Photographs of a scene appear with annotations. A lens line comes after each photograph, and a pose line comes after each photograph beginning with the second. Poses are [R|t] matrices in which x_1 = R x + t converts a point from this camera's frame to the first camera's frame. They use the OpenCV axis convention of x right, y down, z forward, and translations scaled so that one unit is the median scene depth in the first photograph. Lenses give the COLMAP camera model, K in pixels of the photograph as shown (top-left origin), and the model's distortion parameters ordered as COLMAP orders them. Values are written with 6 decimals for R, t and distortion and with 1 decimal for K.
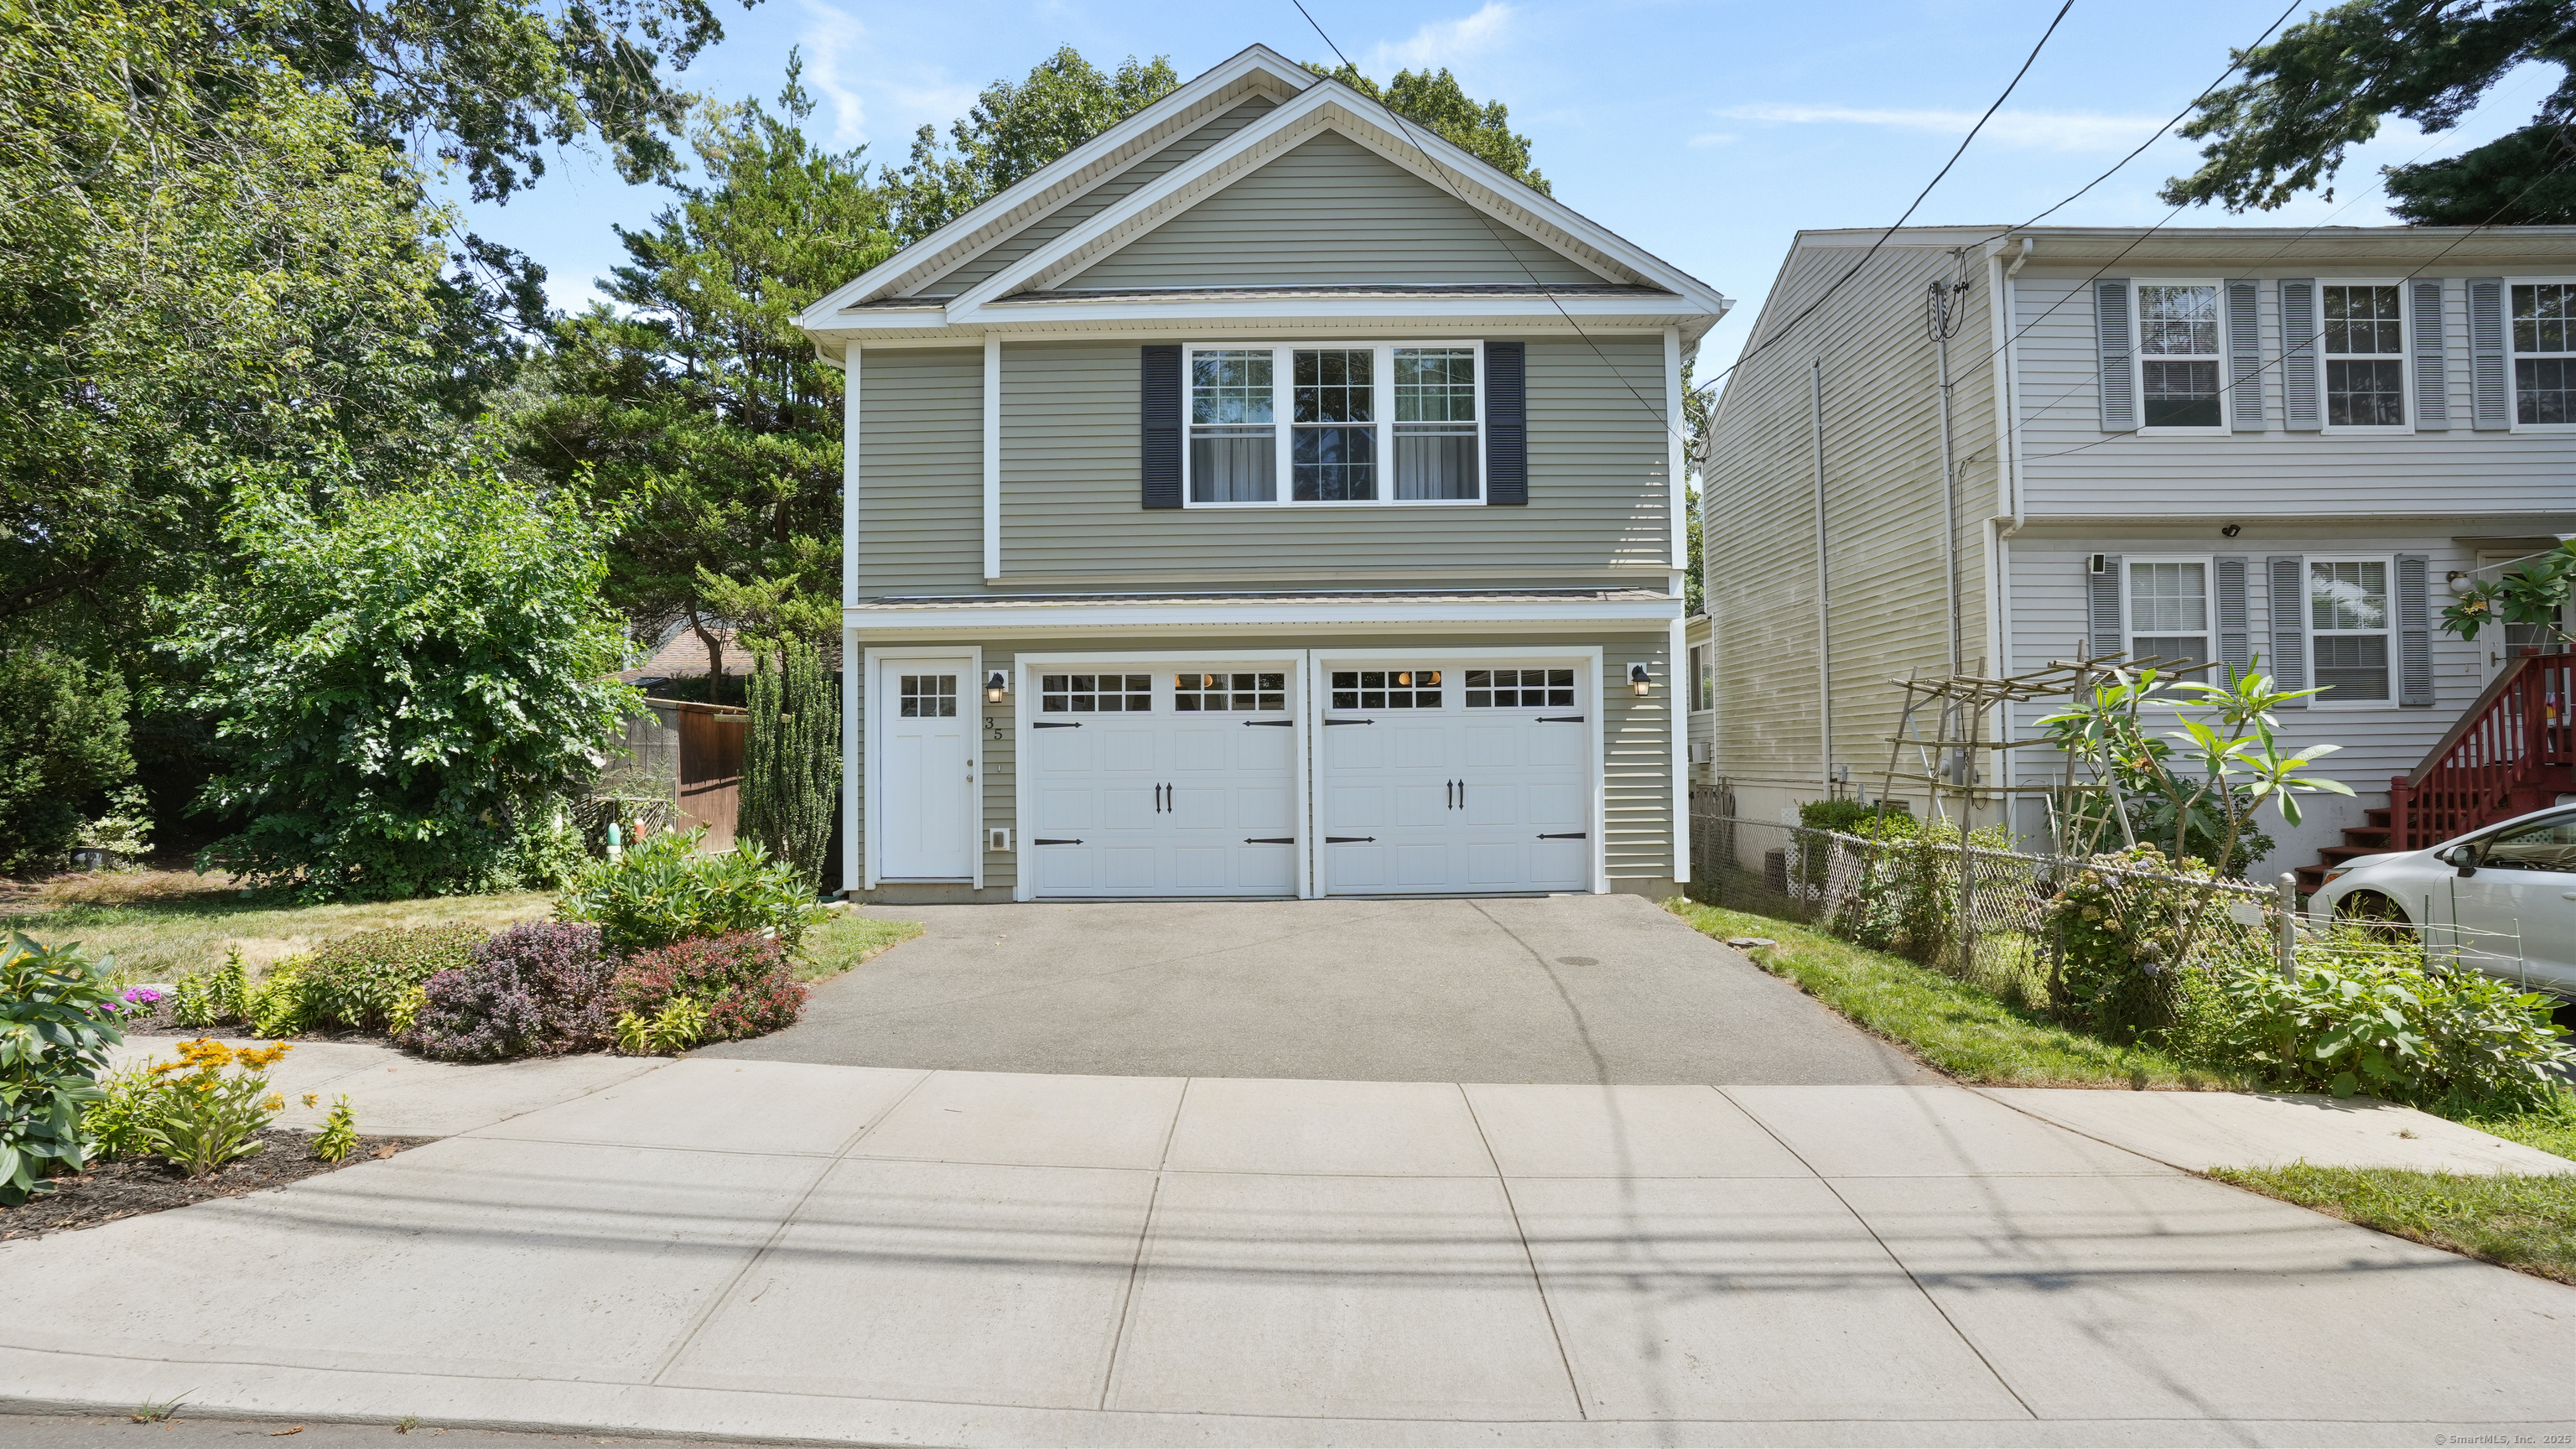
lens RADIAL K [[1249.4, 0, 1281.8], [0, 1249.4, 736.1], [0, 0, 1]] dist [-0.044000, 0.008347]
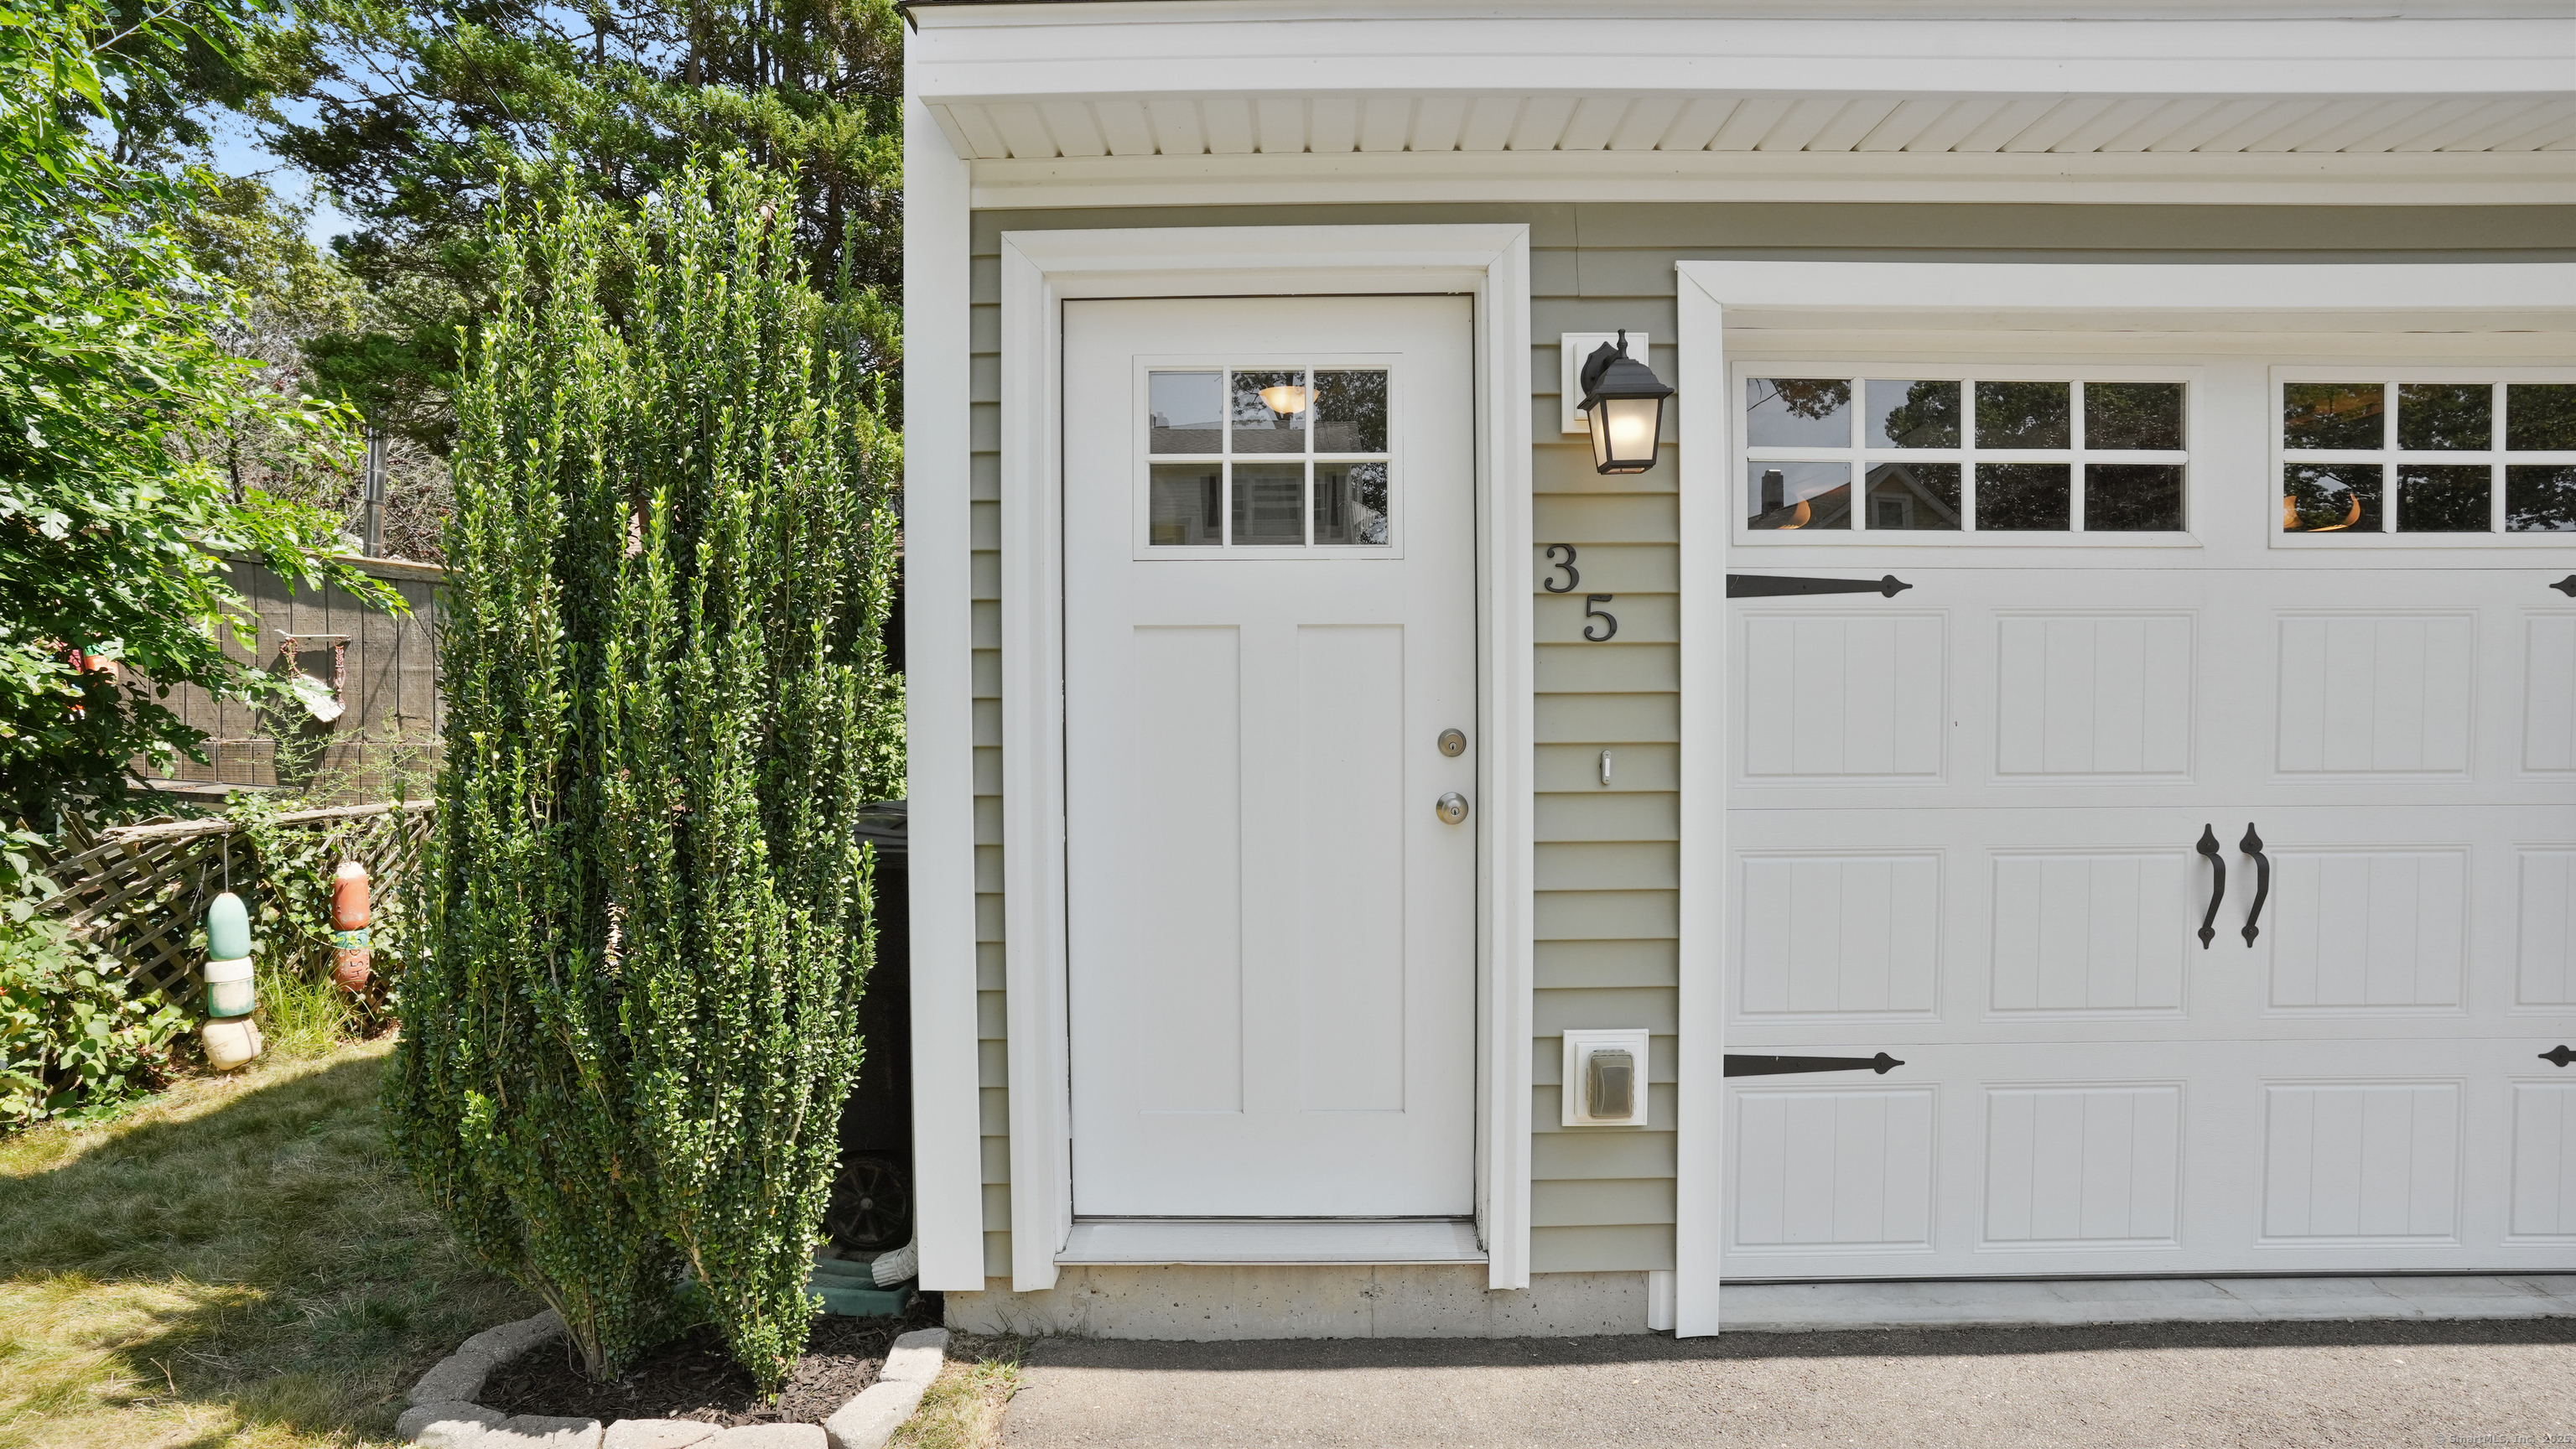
lens RADIAL K [[1249.4, 0, 1304.2], [0, 1249.4, 730.3], [0, 0, 1]] dist [-0.044000, 0.008347]
pose [[0.999984, 0.003971, 0.004120, -0.283150], [-0.004160, 0.998883, 0.047068, 0.008425], [-0.003928, -0.047084, 0.998883, 0.776410]]
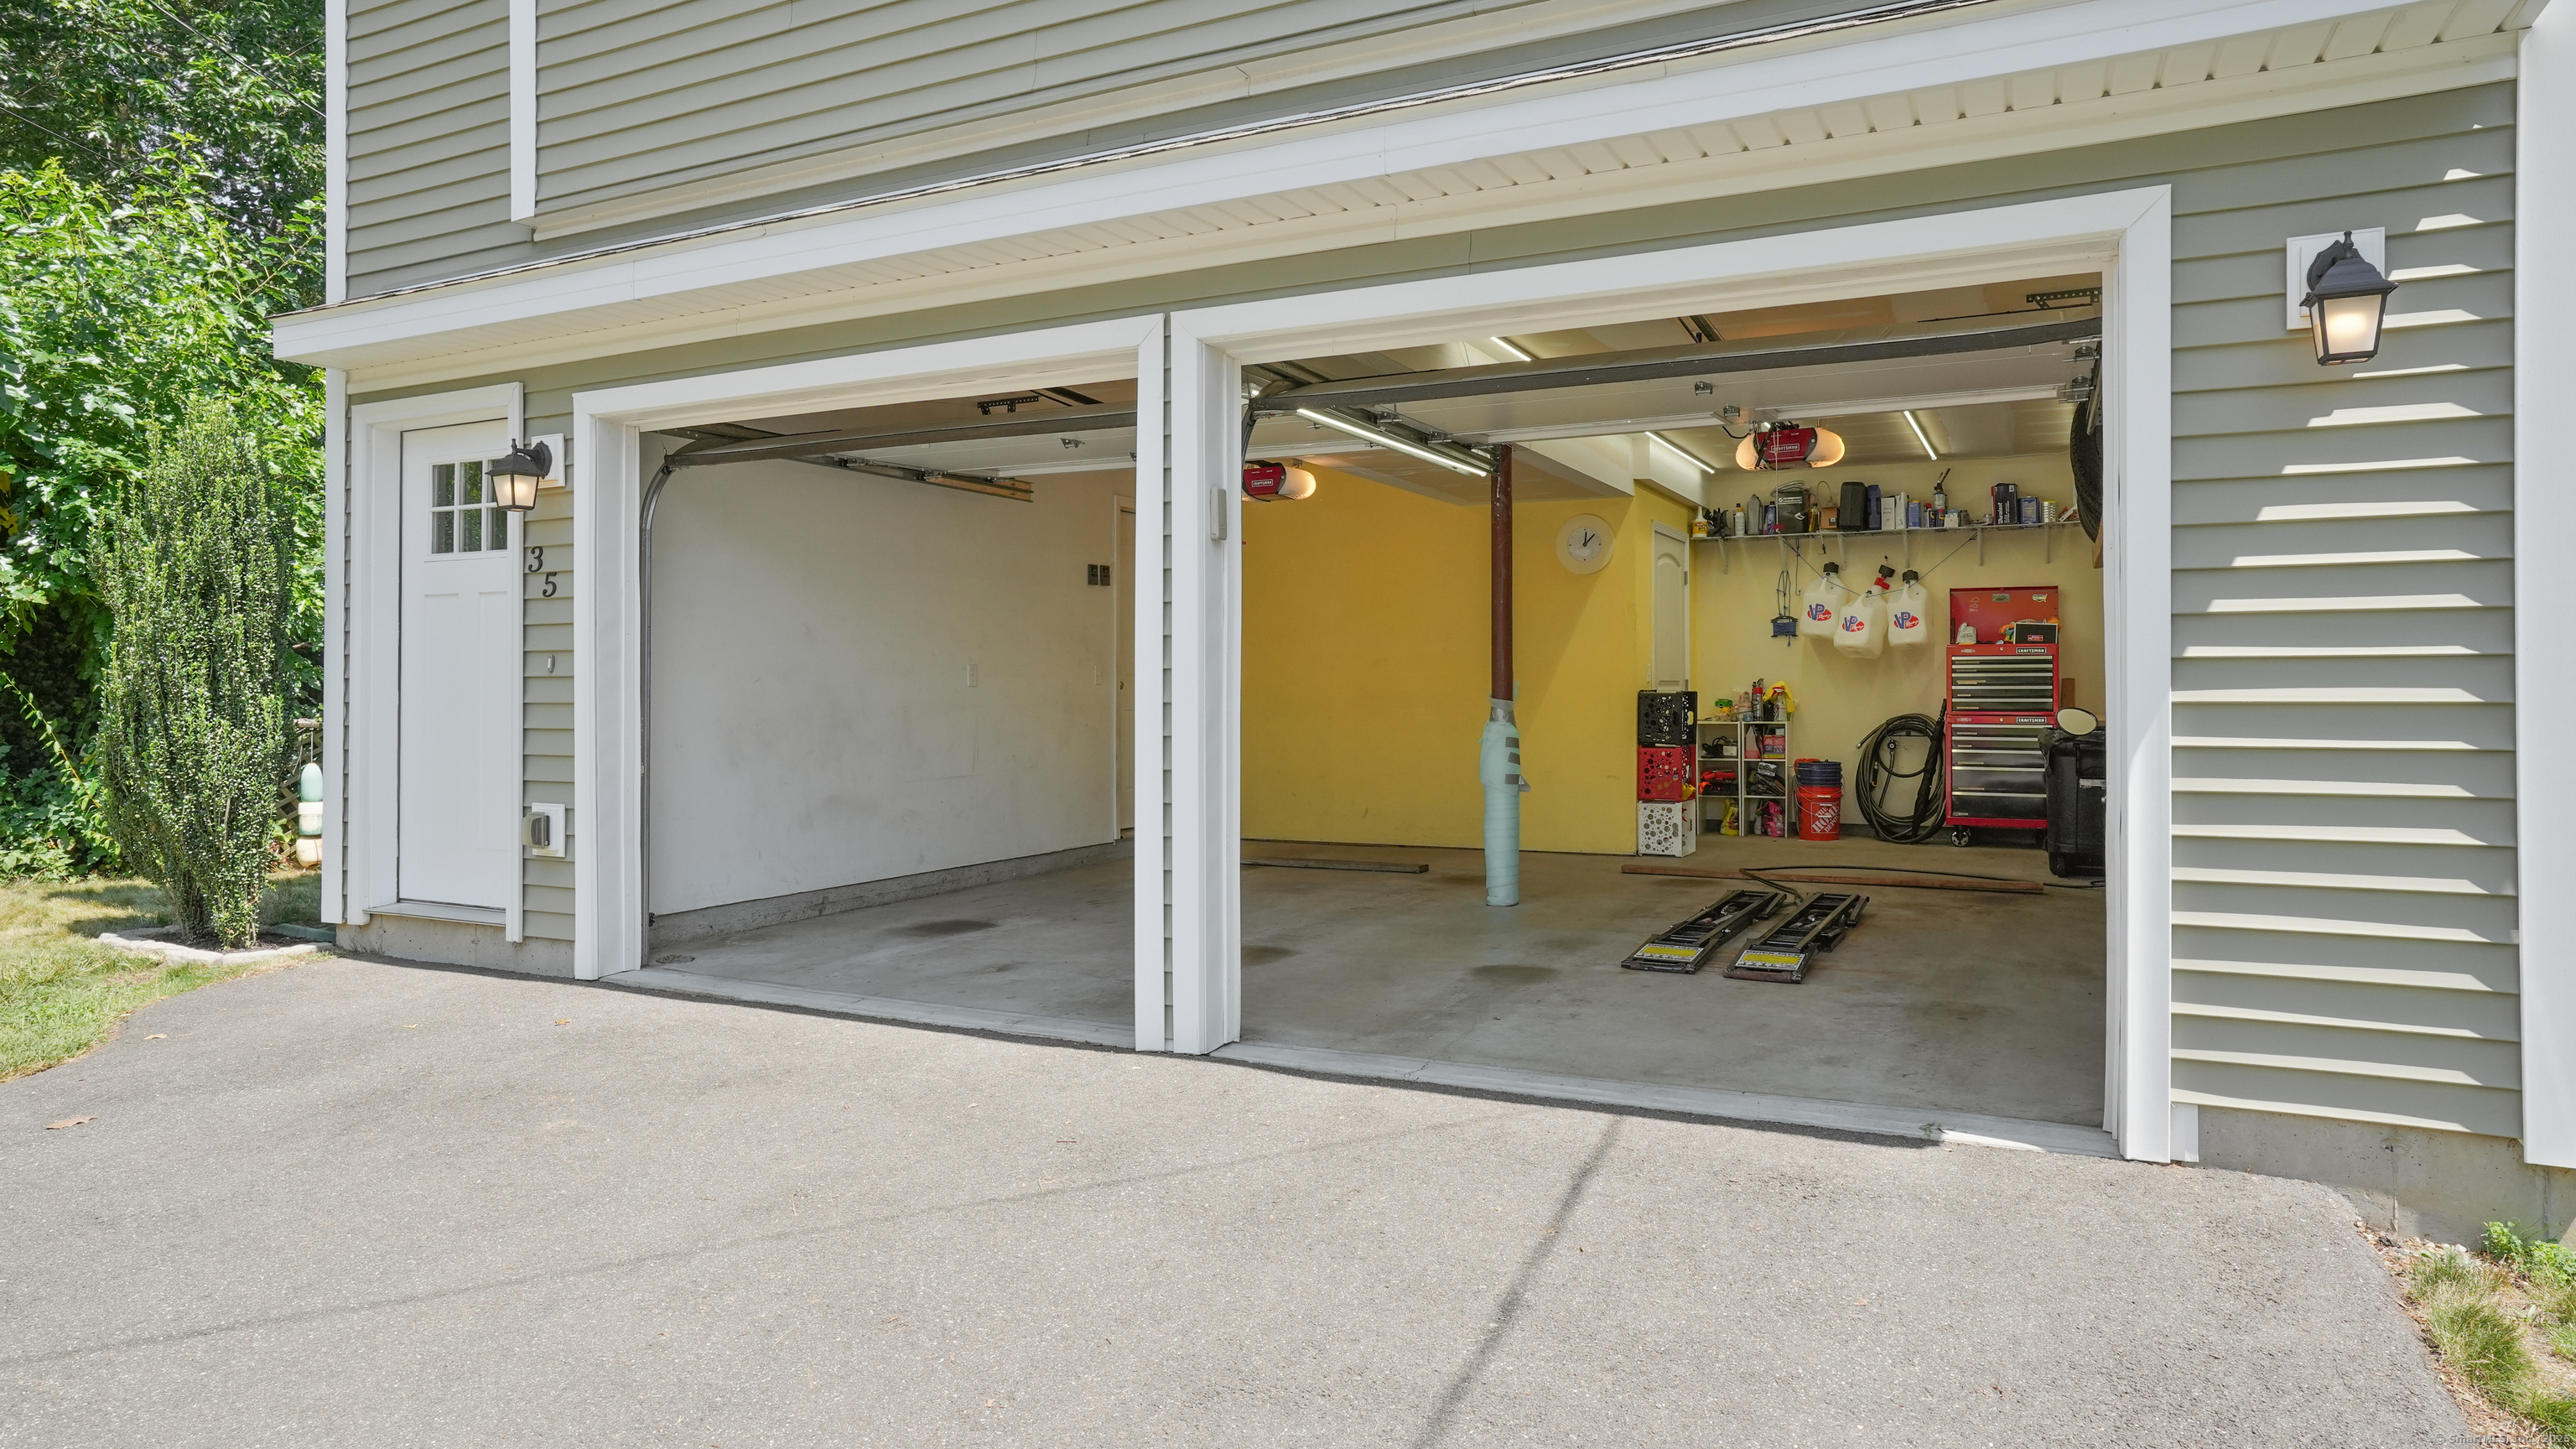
lens RADIAL K [[1537.0, 0, 1284.3], [0, 1537.0, 710.4], [0, 0, 1]] dist [-0.003784, 0.000869]
pose [[0.899925, 0.015248, -0.435779, 0.230943], [-0.001311, 0.999479, 0.032265, 0.023967], [0.436043, -0.028464, 0.899475, 0.636952]]
